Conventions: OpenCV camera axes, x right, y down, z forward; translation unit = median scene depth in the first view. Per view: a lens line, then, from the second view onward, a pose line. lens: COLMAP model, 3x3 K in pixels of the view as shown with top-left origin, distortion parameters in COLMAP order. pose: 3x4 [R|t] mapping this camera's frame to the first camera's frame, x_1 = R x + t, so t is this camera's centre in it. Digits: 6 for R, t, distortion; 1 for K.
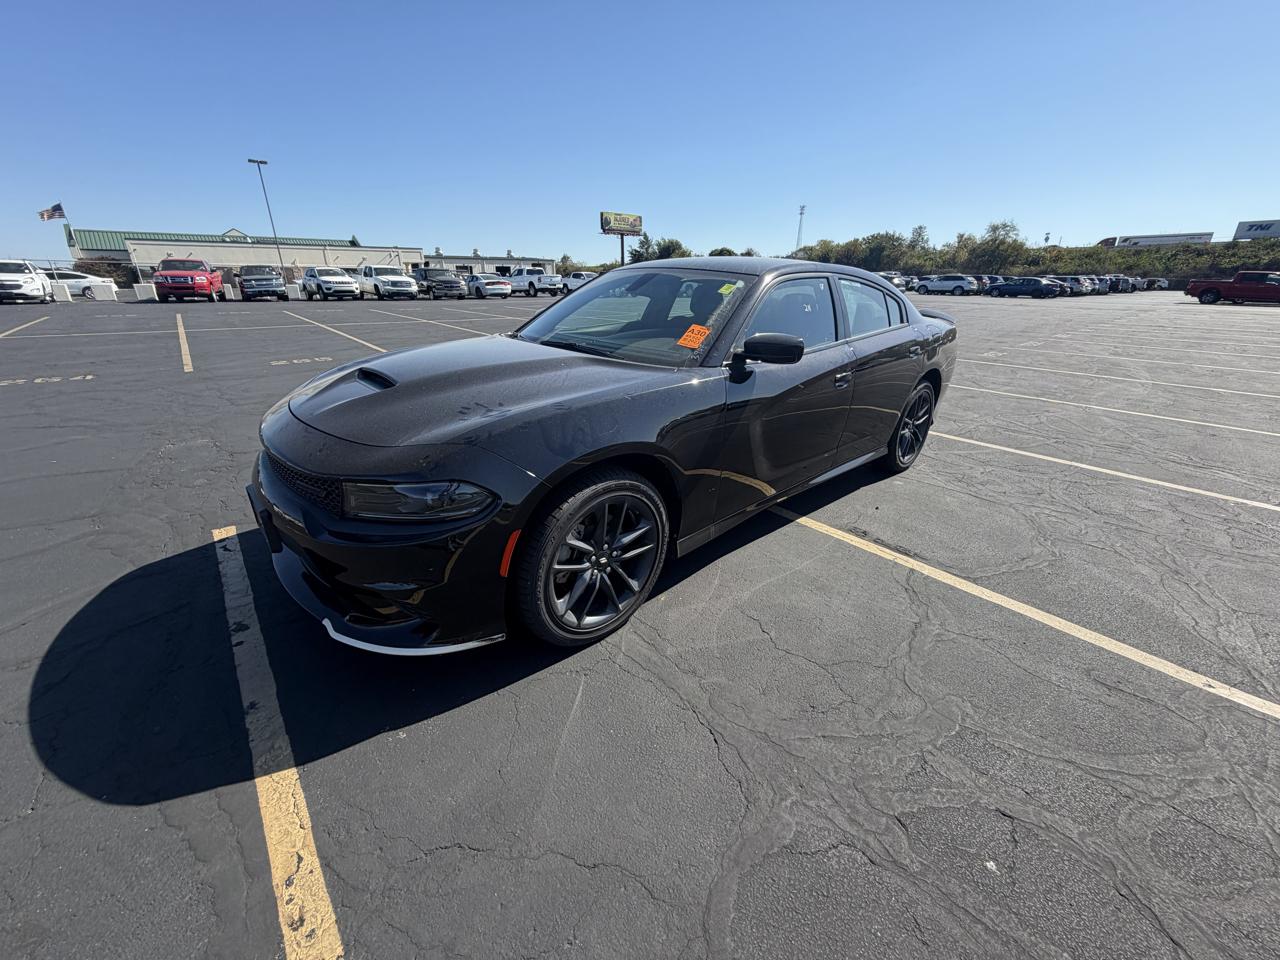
lens RADIAL K [[518.9, 0, 628.3], [0, 518.9, 481.2], [0, 0, 1]] dist [-0.001390, 0.000552]
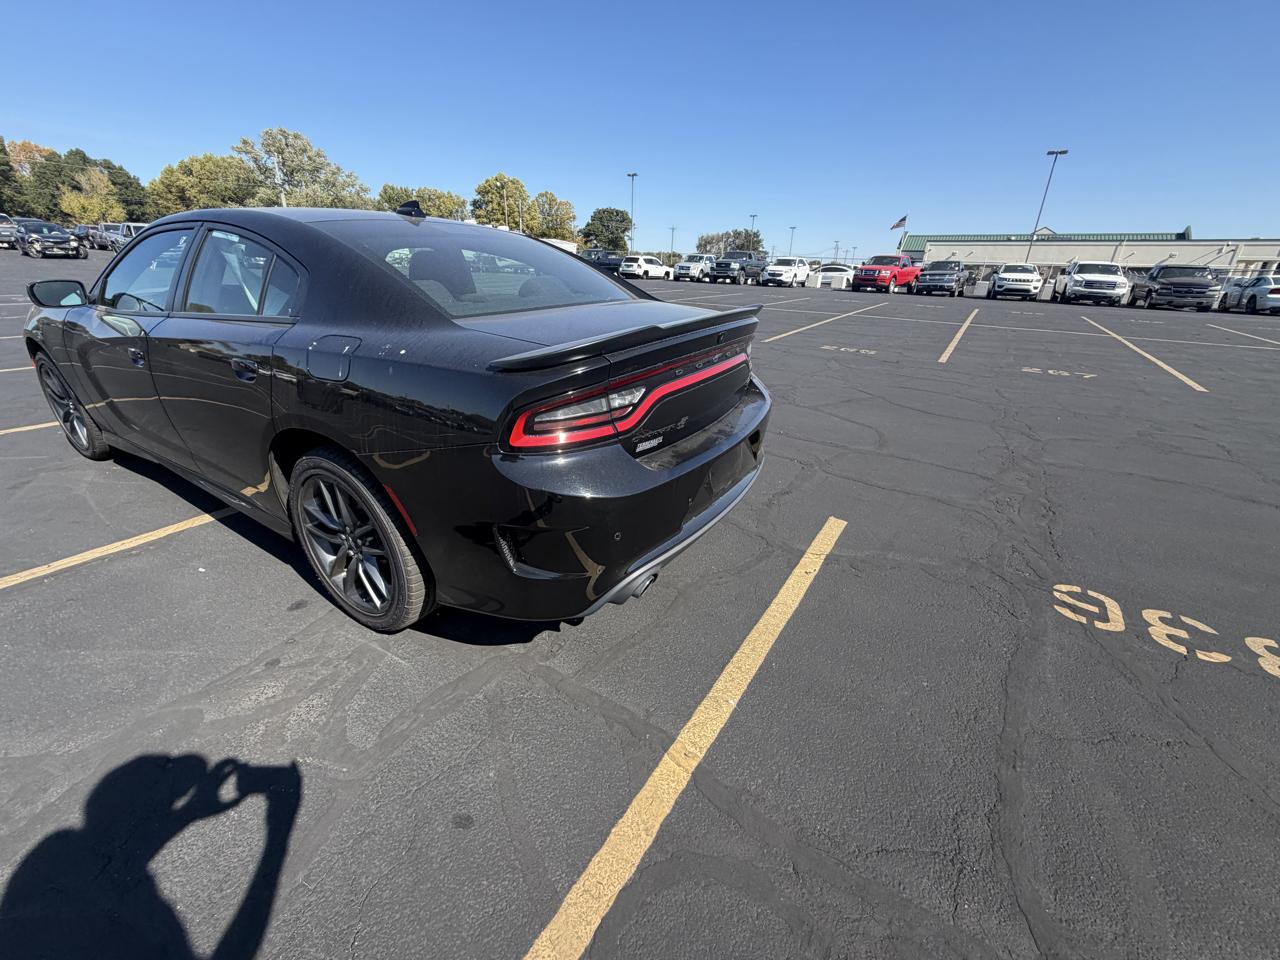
lens RADIAL K [[518.9, 0, 642.3], [0, 518.9, 478.9], [0, 0, 1]] dist [-0.001390, 0.000552]
pose [[0.295790, 0.367136, -0.881884, 1.551686], [-0.371583, 0.894707, 0.247842, -0.574953], [0.880020, 0.254384, 0.401066, 1.580239]]
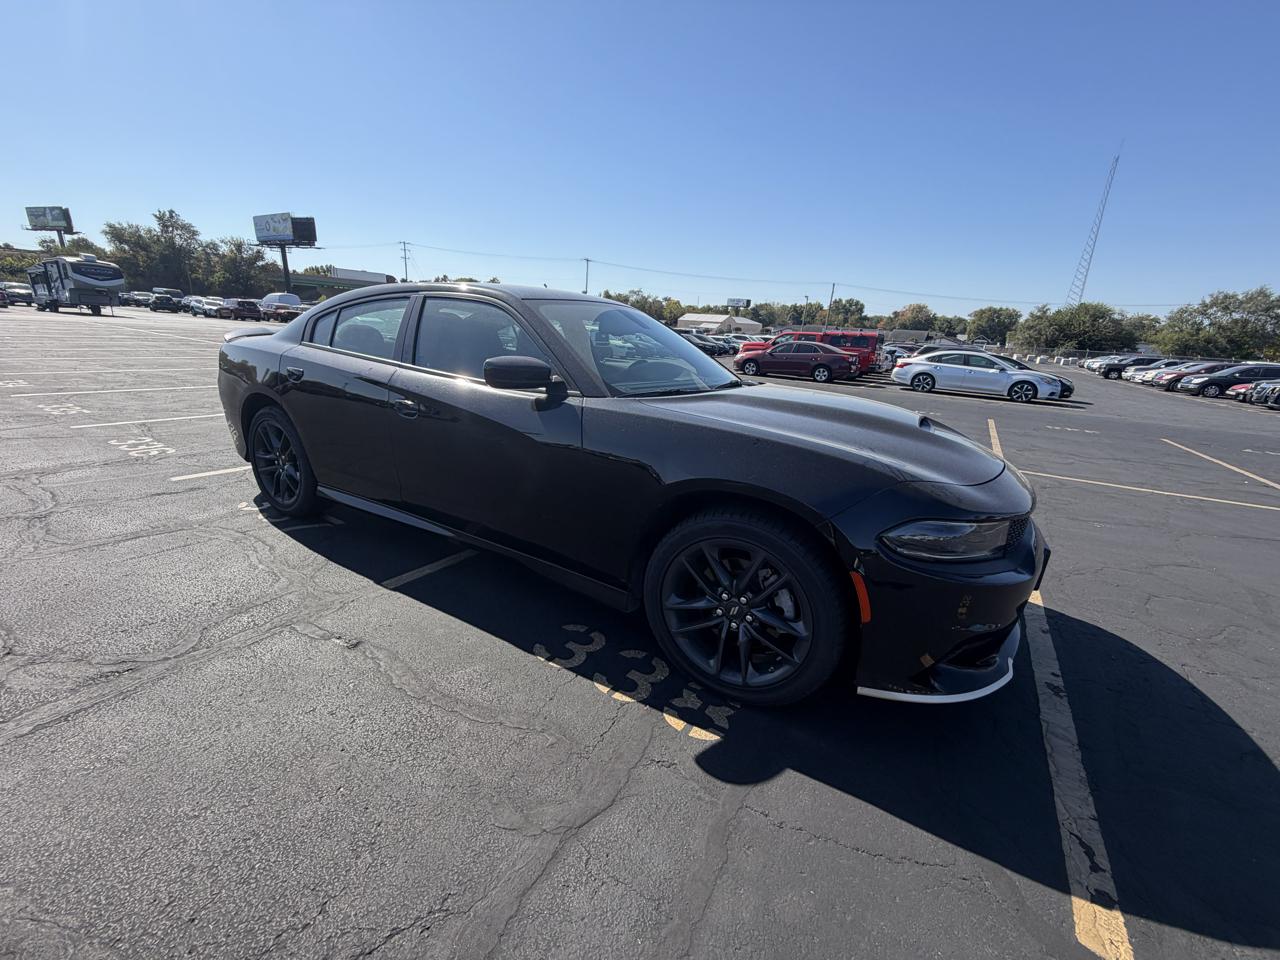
lens RADIAL K [[518.9, 0, 634.4], [0, 518.9, 479.0], [0, 0, 1]] dist [-0.001390, 0.000552]
pose [[-0.305994, -0.293170, 0.905770, -1.022233], [0.292879, 0.876279, 0.382567, -0.538654], [-0.905864, 0.382344, -0.182272, 1.398876]]
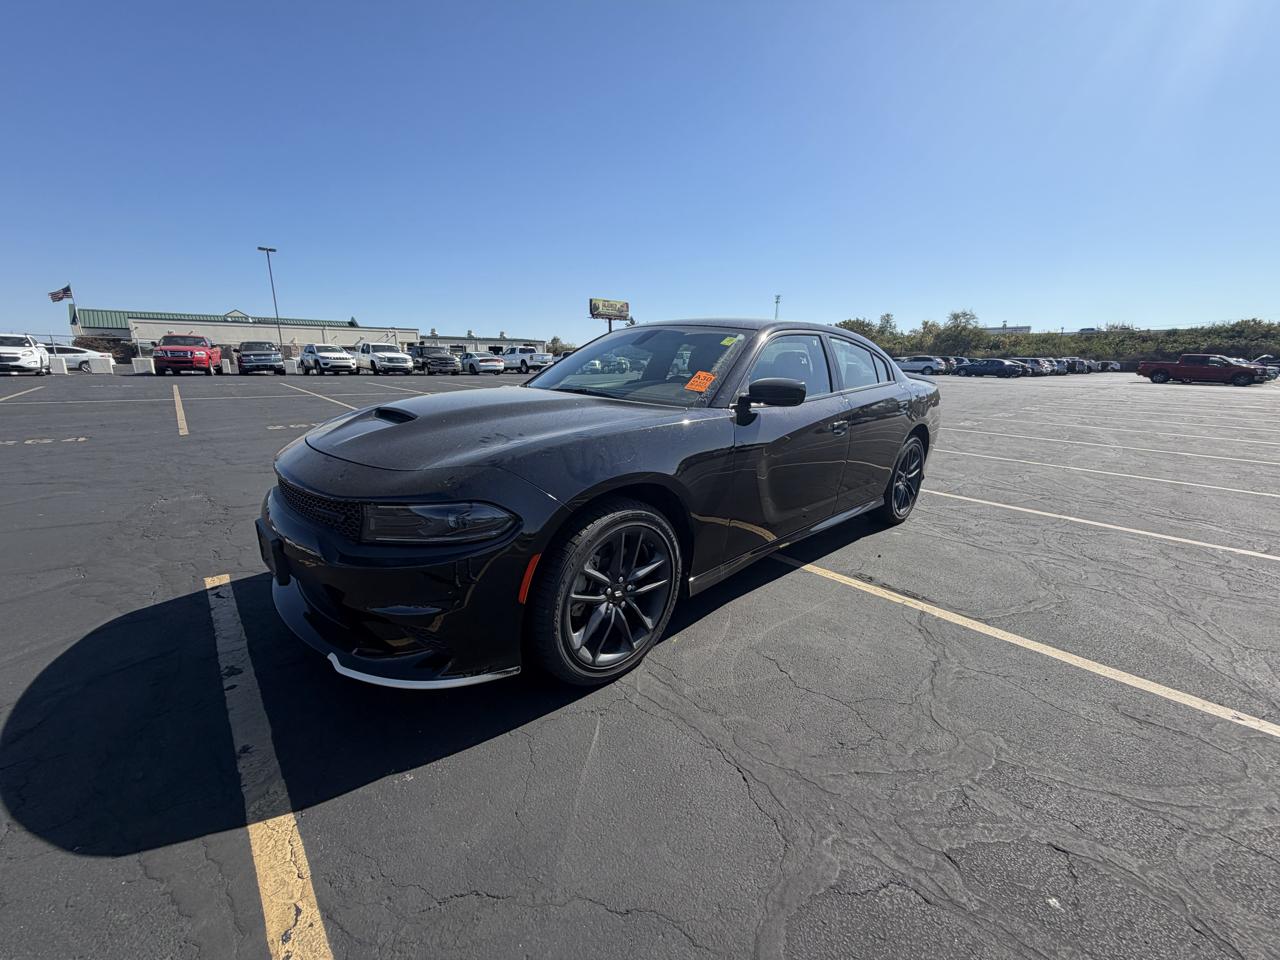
lens RADIAL K [[518.9, 0, 629.7], [0, 518.9, 479.9], [0, 0, 1]] dist [-0.001390, 0.000552]
pose [[0.999624, -0.000553, 0.027410, -0.041627], [0.004481, 0.989649, -0.143438, 0.060591], [-0.027047, 0.143507, 0.989280, -0.003235]]
